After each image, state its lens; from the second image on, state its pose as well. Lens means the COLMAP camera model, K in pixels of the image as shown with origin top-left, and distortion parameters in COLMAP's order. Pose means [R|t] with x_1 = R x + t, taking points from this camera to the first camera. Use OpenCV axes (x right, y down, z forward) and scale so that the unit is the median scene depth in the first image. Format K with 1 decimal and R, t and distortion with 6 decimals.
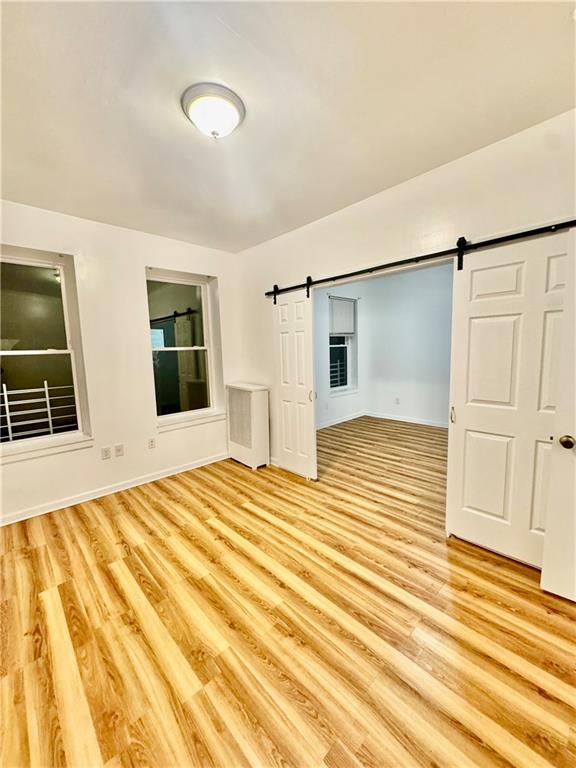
lens RADIAL K [[304.9, 0, 289.7], [0, 304.9, 385.3], [0, 0, 1]] dist [-0.003425, -0.000263]
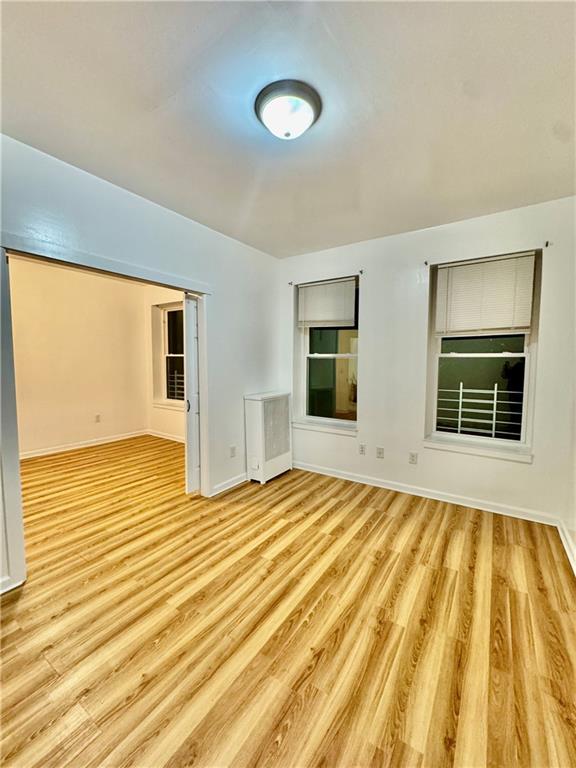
lens RADIAL K [[317.7, 0, 288.0], [0, 317.7, 384.0], [0, 0, 1]] dist [0.002828, 0.000128]
pose [[0.220333, 0.104988, -0.969758, 1.131478], [-0.125776, 0.988949, 0.078489, -0.157284], [0.967282, 0.104679, 0.231103, 1.087271]]
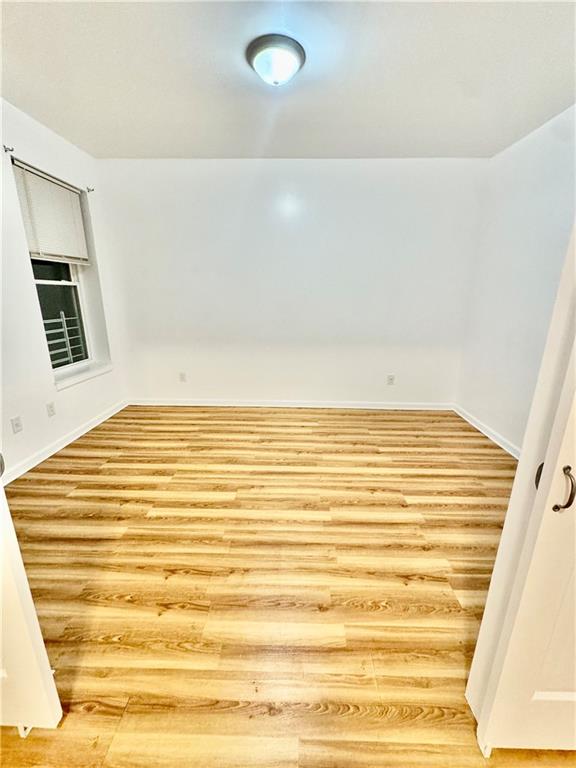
lens RADIAL K [[317.7, 0, 288.0], [0, 317.7, 384.0], [0, 0, 1]] dist [0.002828, 0.000128]
pose [[0.709464, -0.154069, 0.687694, 0.084977], [0.054464, 0.984879, 0.164461, -0.059778], [-0.702634, -0.079224, 0.707127, 0.676237]]
